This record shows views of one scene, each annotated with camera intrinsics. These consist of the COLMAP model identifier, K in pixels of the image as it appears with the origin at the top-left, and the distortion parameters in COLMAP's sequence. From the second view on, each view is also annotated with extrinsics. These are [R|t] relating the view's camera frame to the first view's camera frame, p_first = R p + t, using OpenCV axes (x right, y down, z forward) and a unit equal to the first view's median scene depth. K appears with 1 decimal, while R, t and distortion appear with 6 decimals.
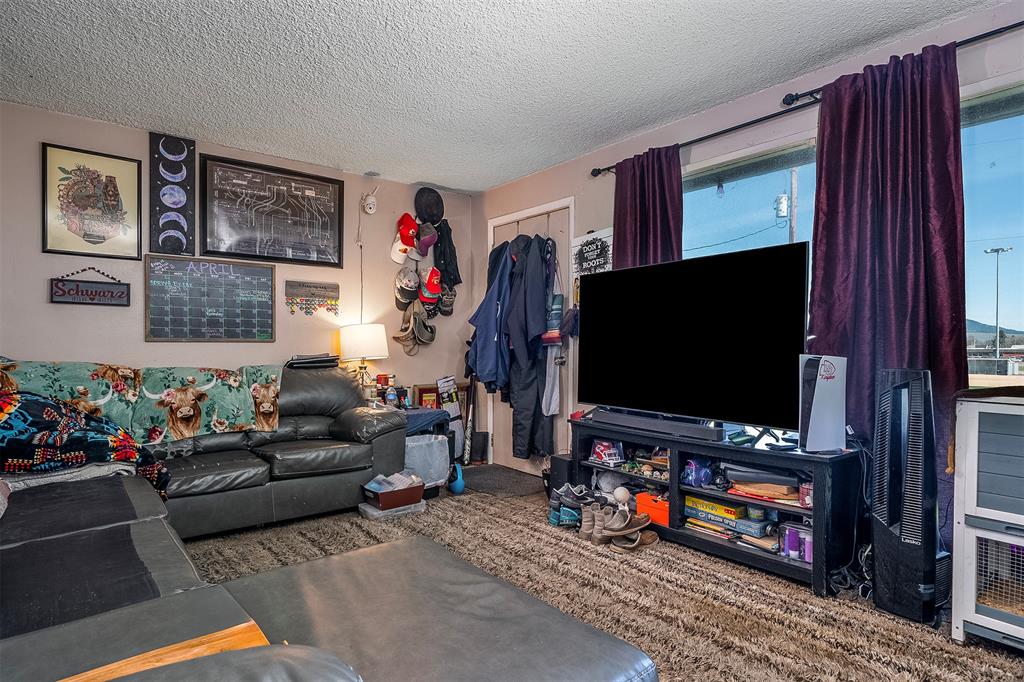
lens RADIAL K [[557.3, 0, 510.6], [0, 557.3, 350.8], [0, 0, 1]] dist [0.000317, 0.000156]
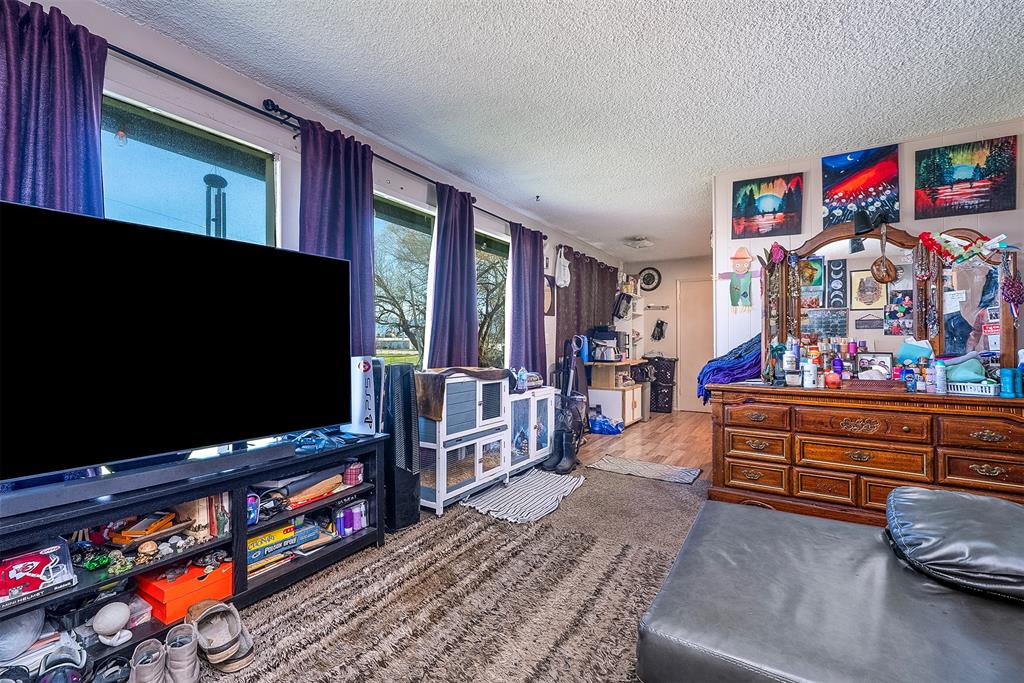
lens RADIAL K [[447.1, 0, 510.7], [0, 447.1, 337.9], [0, 0, 1]] dist [0.000000, 0.000091]
pose [[-0.350200, 0.007988, 0.936641, -0.470294], [0.006258, 0.999961, -0.006189, -0.023107], [-0.936654, 0.003694, -0.350237, 1.004118]]
